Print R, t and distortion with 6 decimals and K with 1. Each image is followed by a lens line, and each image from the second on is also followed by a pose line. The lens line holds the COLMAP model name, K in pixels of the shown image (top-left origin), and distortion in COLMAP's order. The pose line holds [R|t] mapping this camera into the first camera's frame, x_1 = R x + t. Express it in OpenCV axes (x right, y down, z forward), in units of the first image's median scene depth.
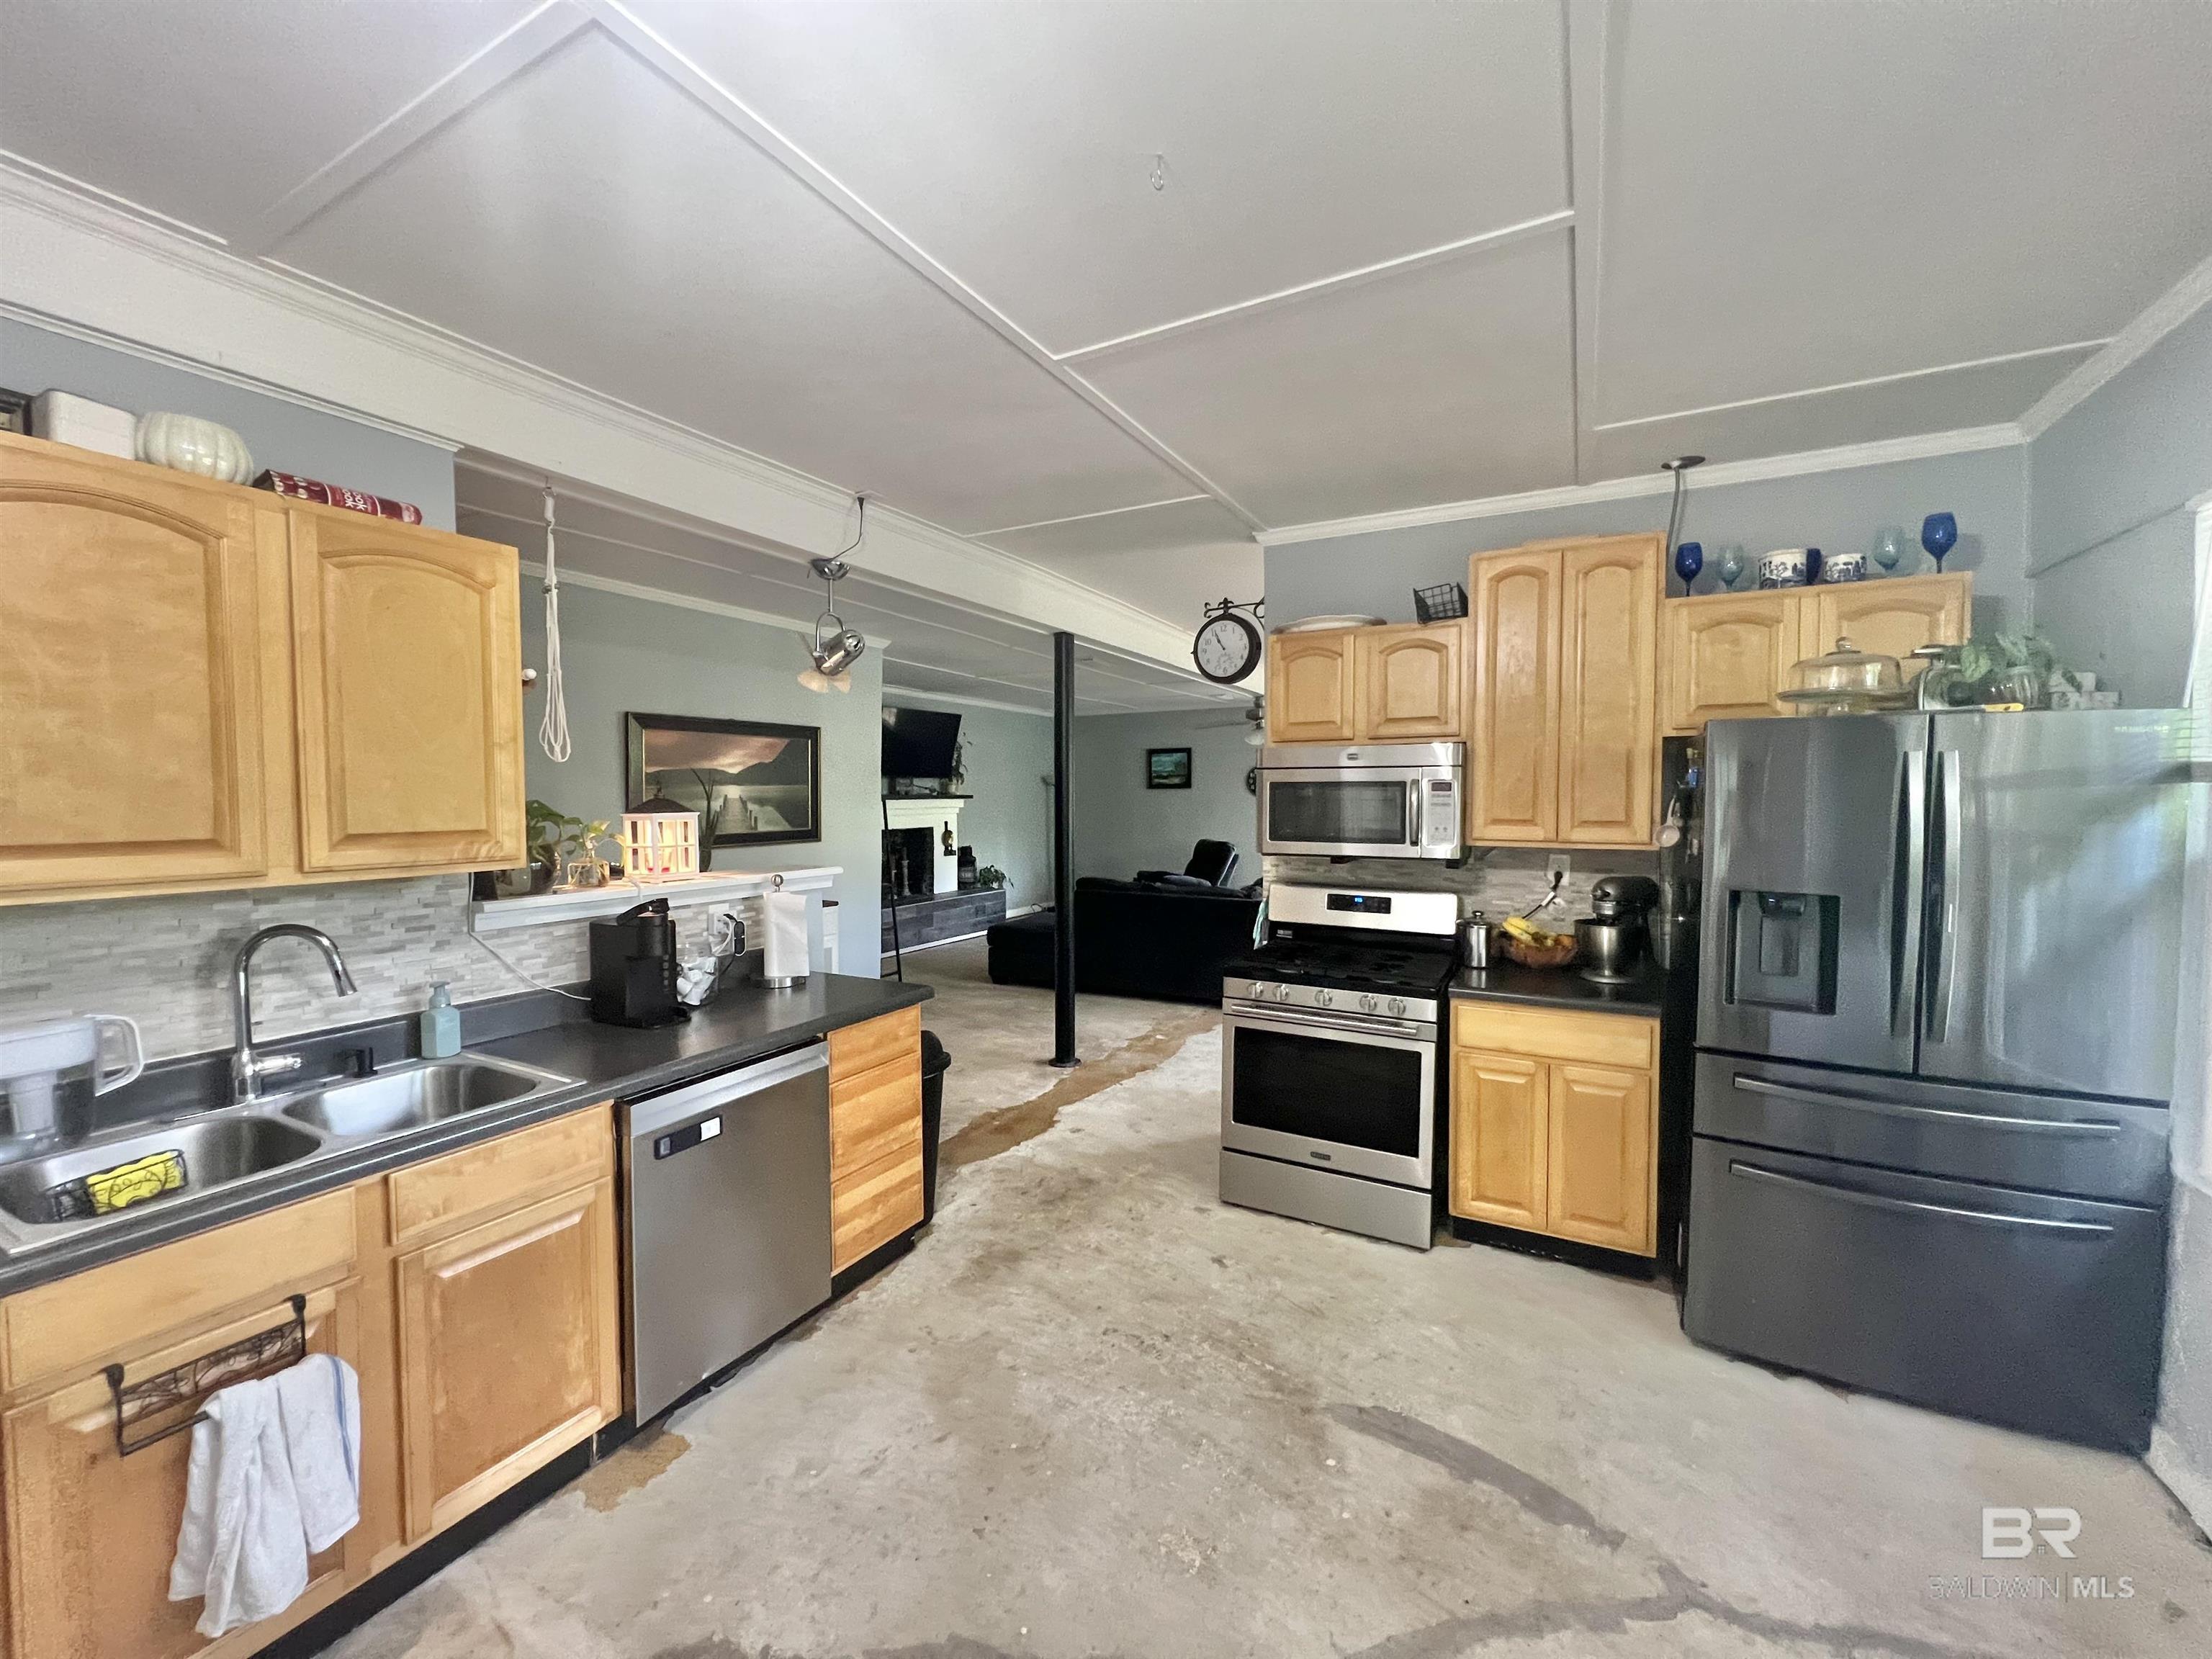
lens RADIAL K [[885.1, 0, 1108.1], [0, 885.1, 821.9], [0, 0, 1]] dist [-0.001029, -0.000249]
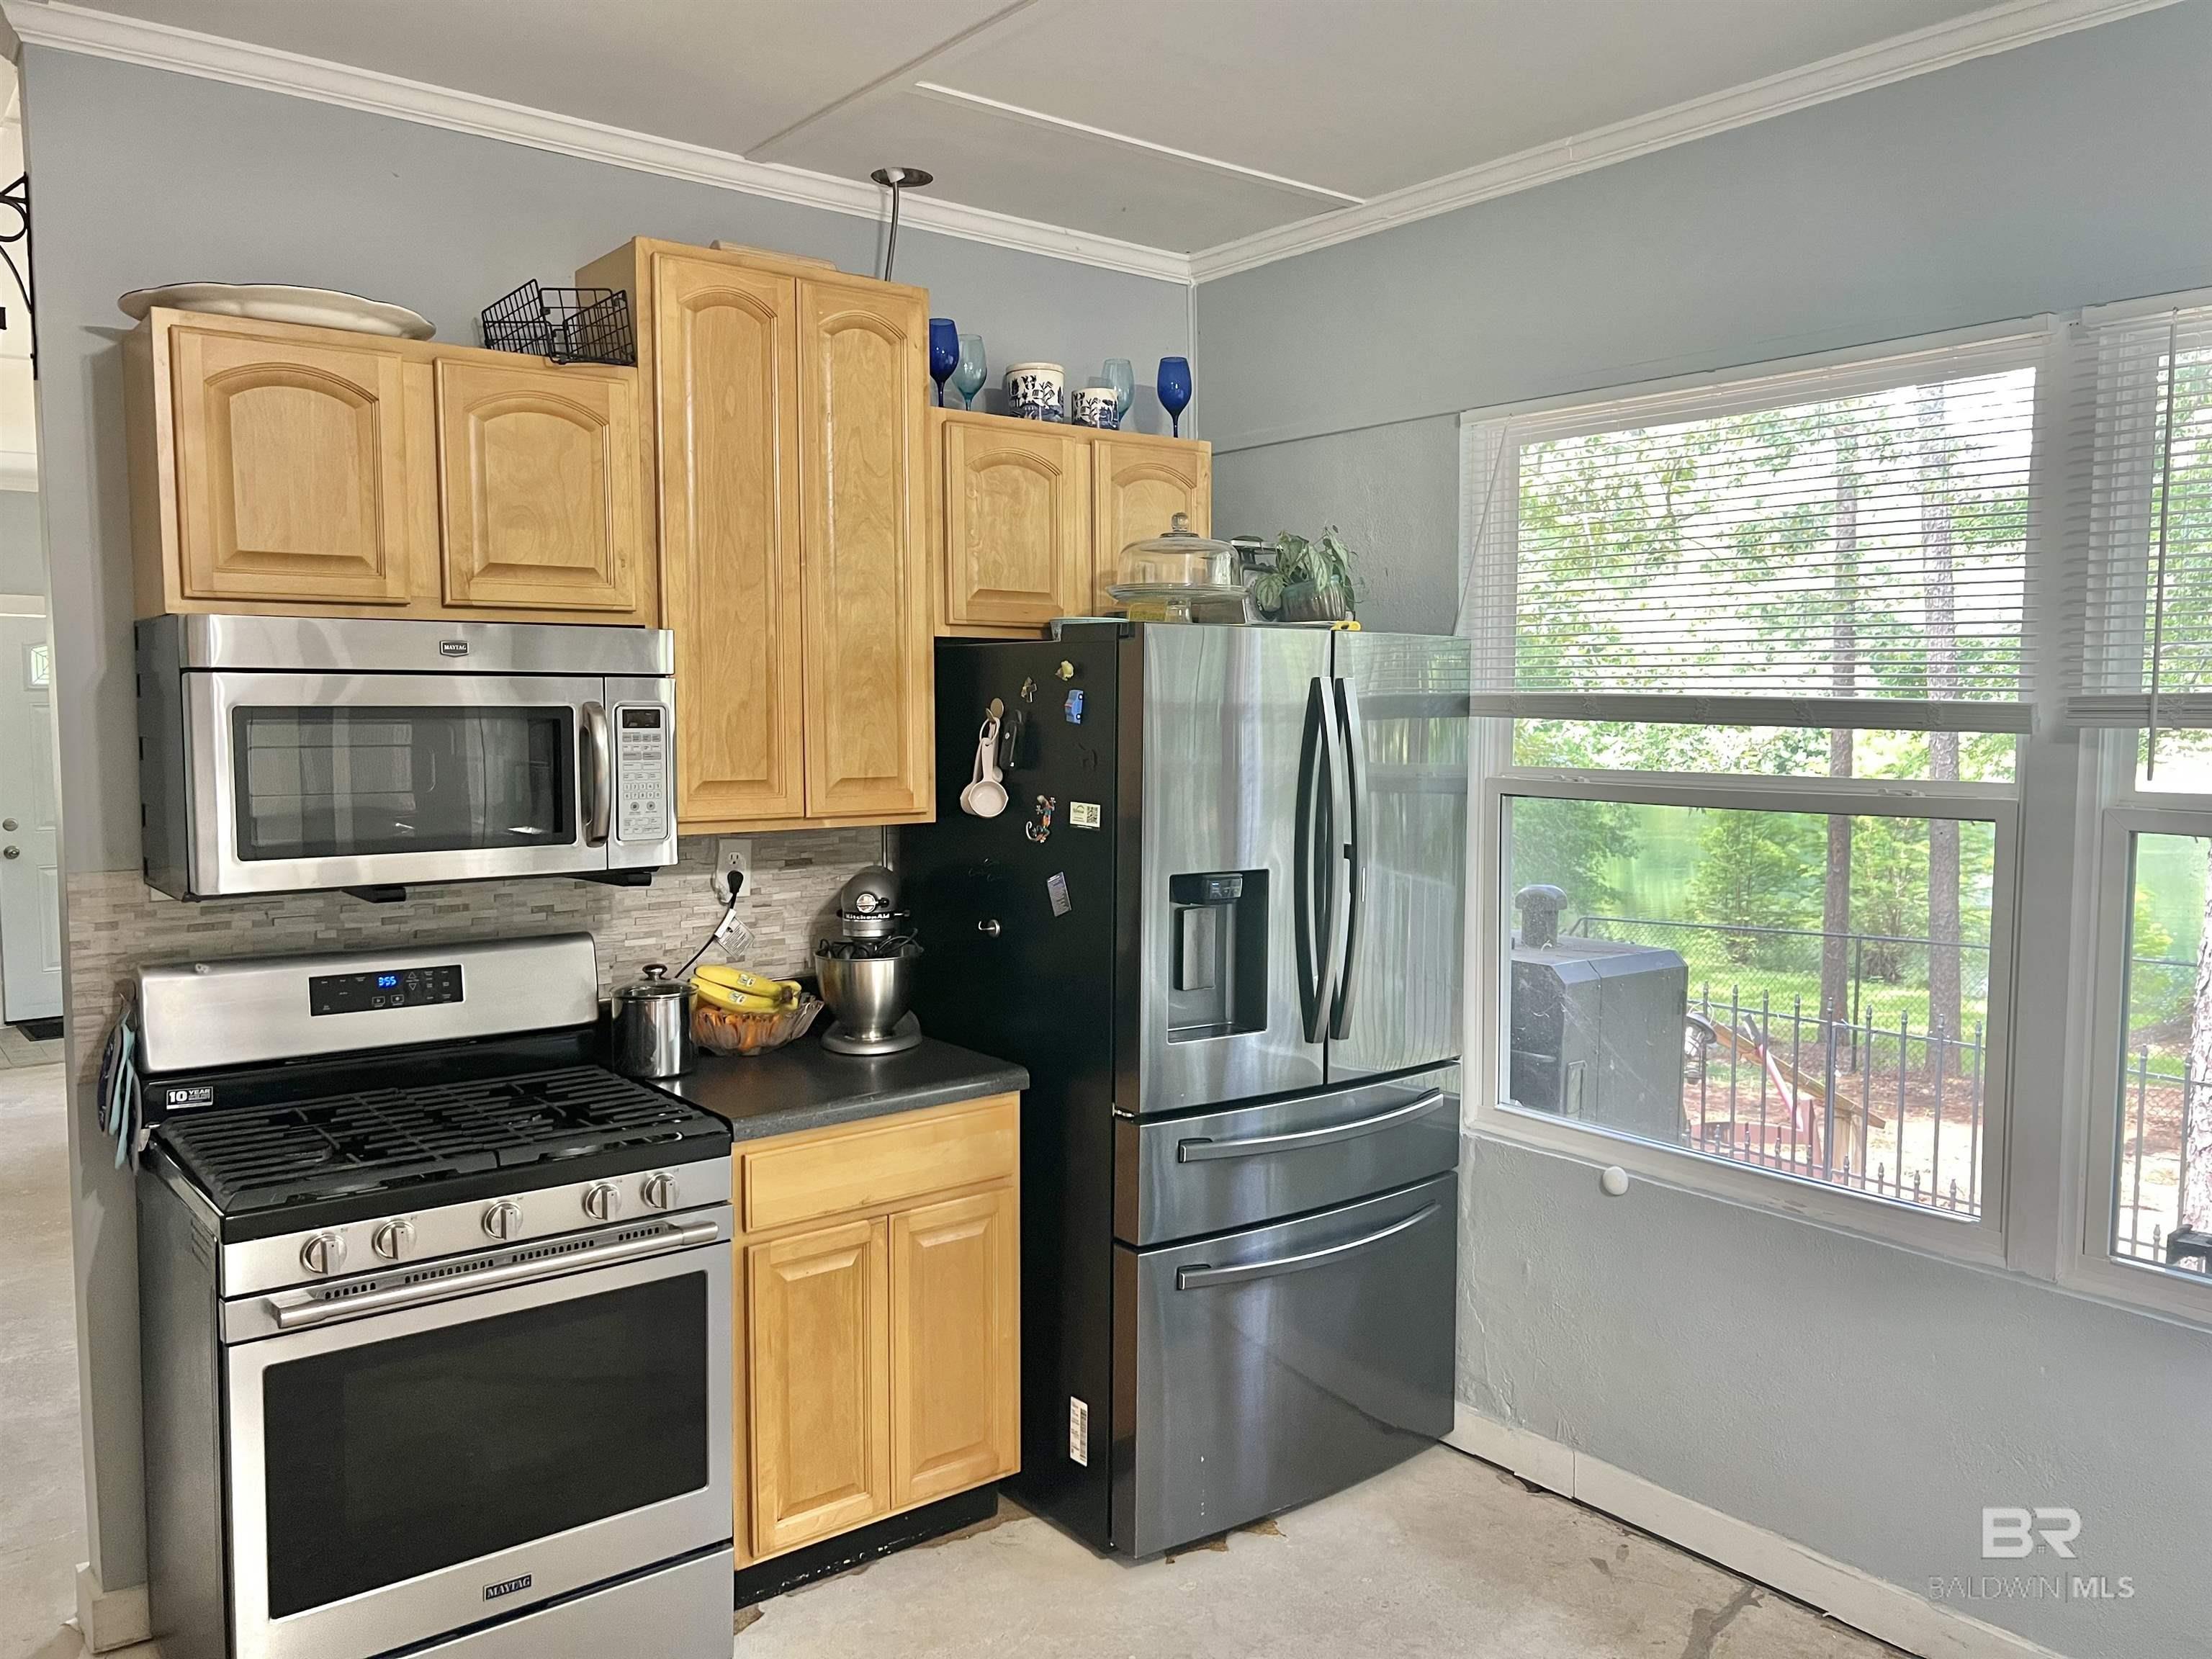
lens RADIAL K [[1658.5, 0, 1112.8], [0, 1658.5, 828.6], [0, 0, 1]] dist [0.074587, -0.091833]
pose [[0.400118, -0.067960, 0.913940, -0.353657], [0.028222, 0.997688, 0.061832, -0.029165], [-0.916029, 0.001053, 0.401111, 0.399975]]
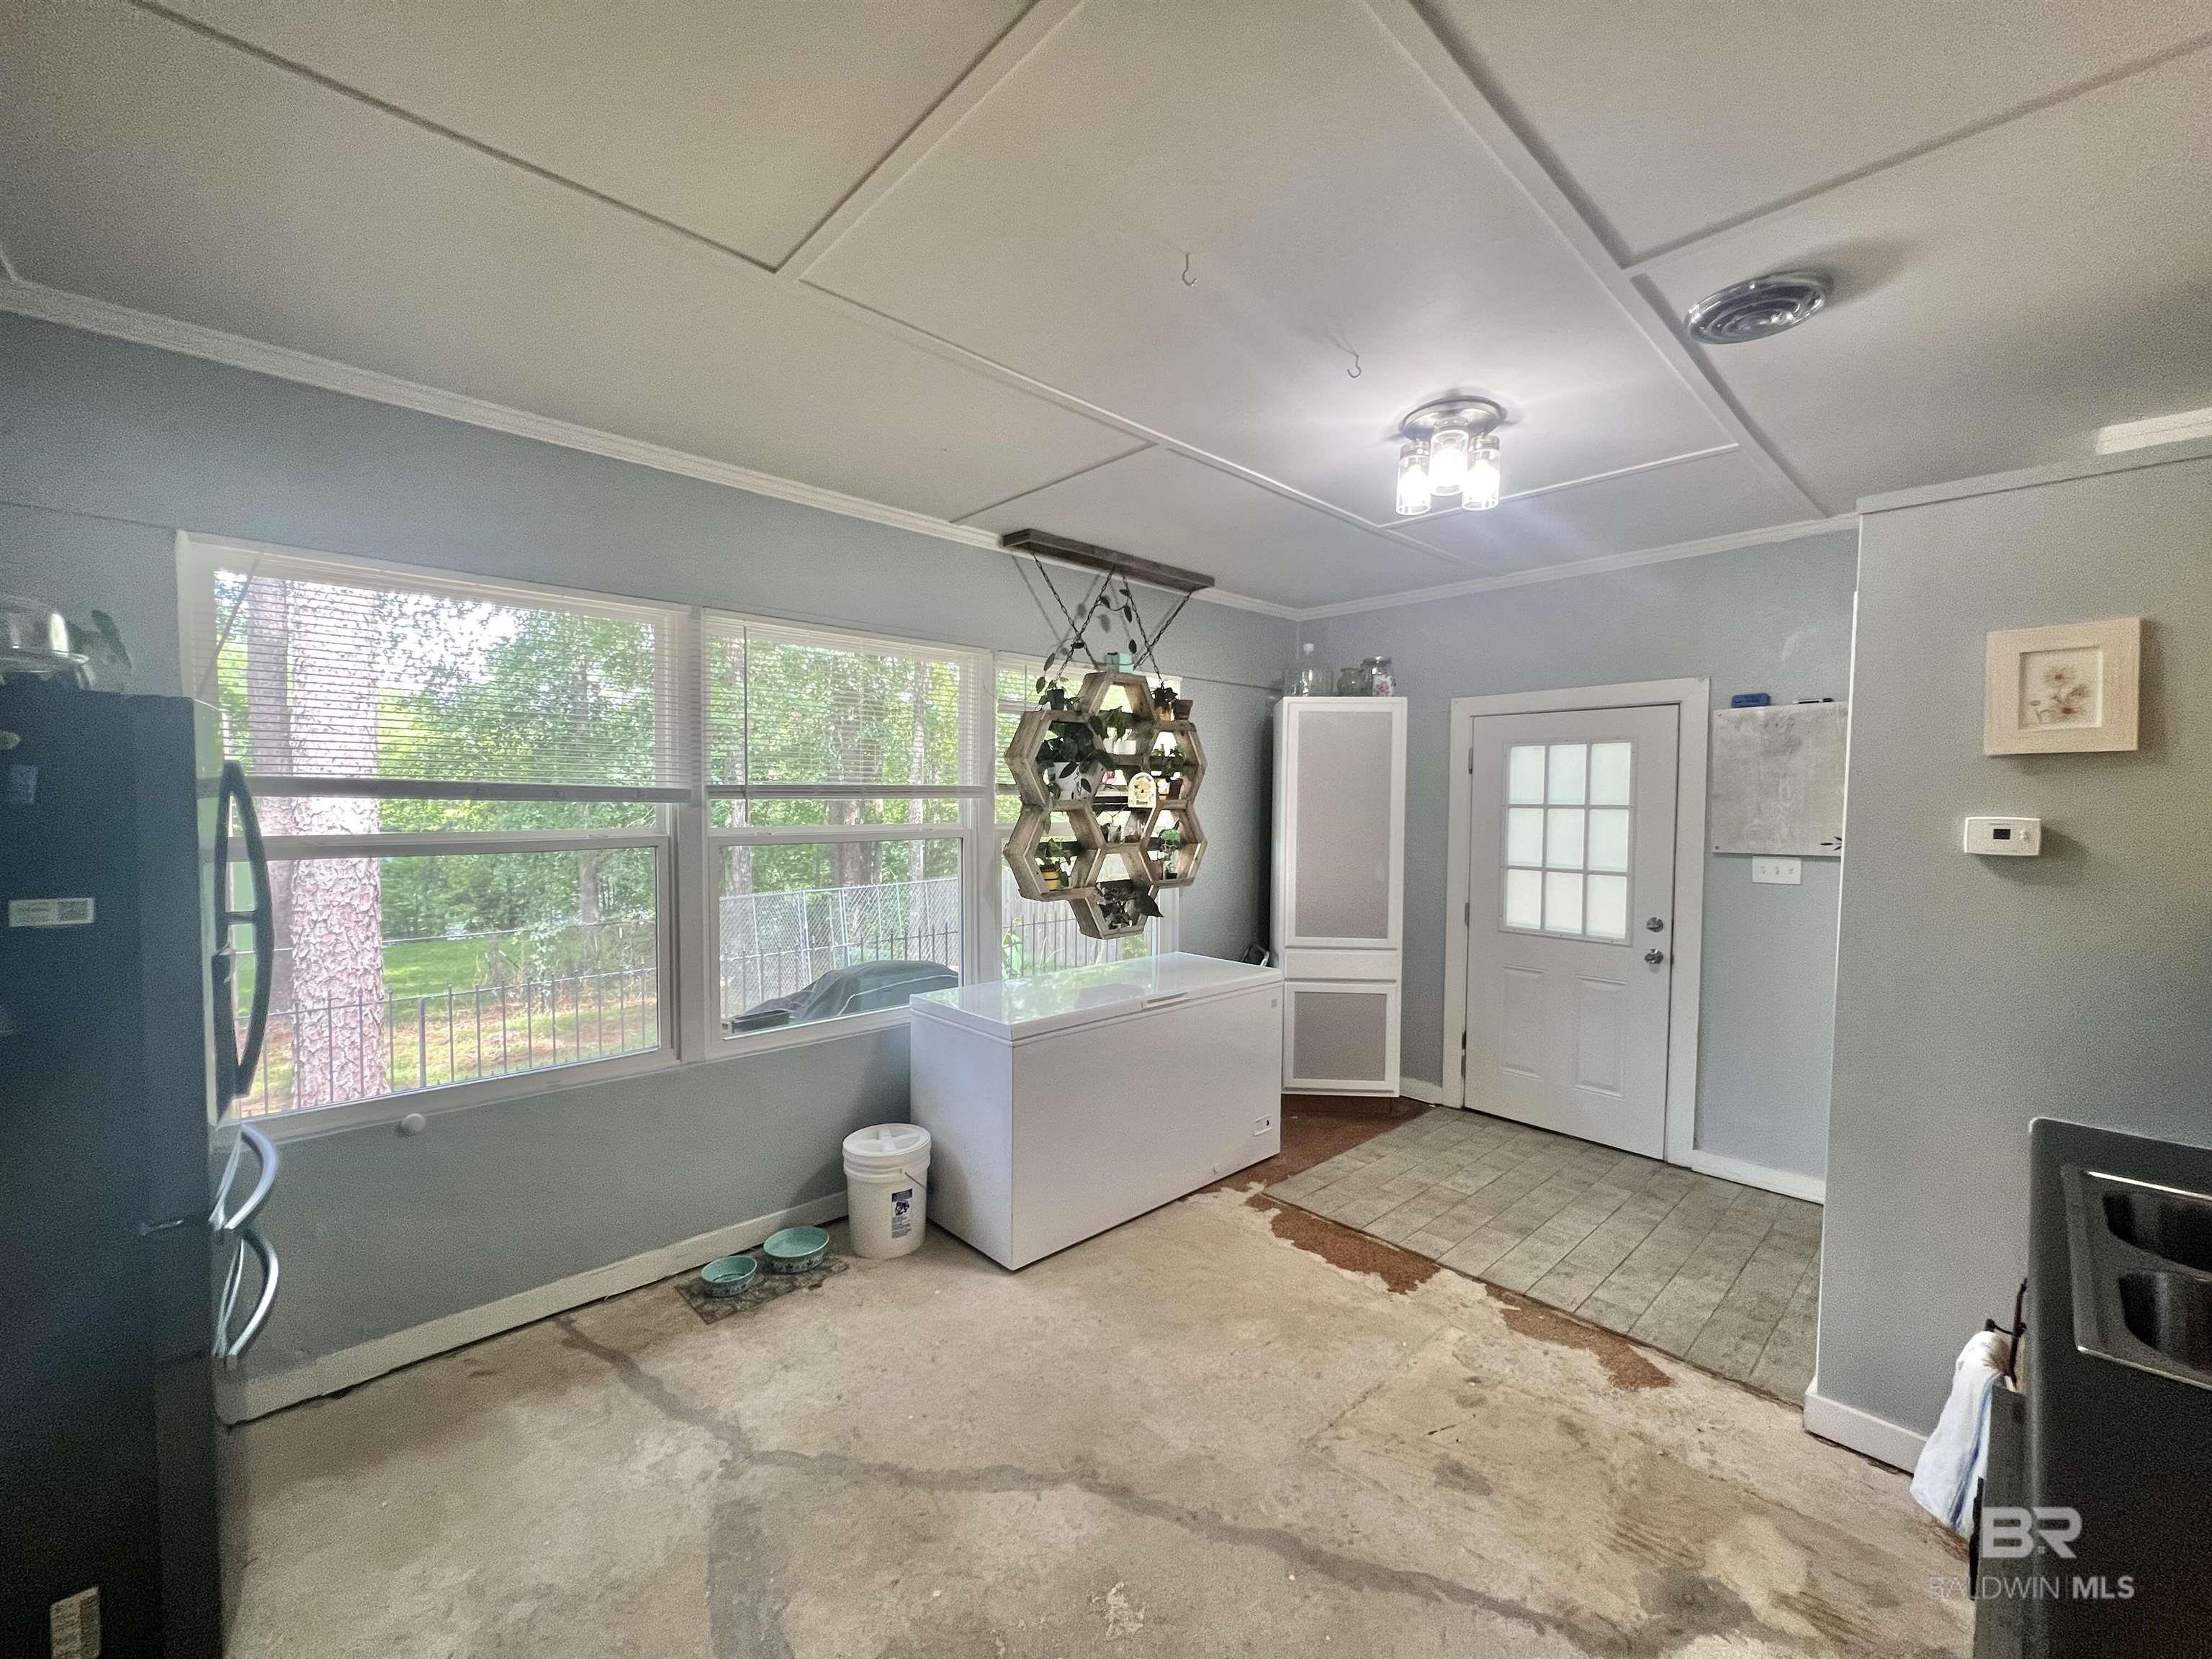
lens RADIAL K [[885.1, 0, 1101.2], [0, 885.1, 828.5], [0, 0, 1]] dist [-0.002384, 0.000289]
pose [[-0.945972, -0.021027, 0.323566, -0.088397], [0.003159, 0.997250, 0.074043, -0.050393], [-0.324233, 0.071065, -0.943304, 1.083586]]
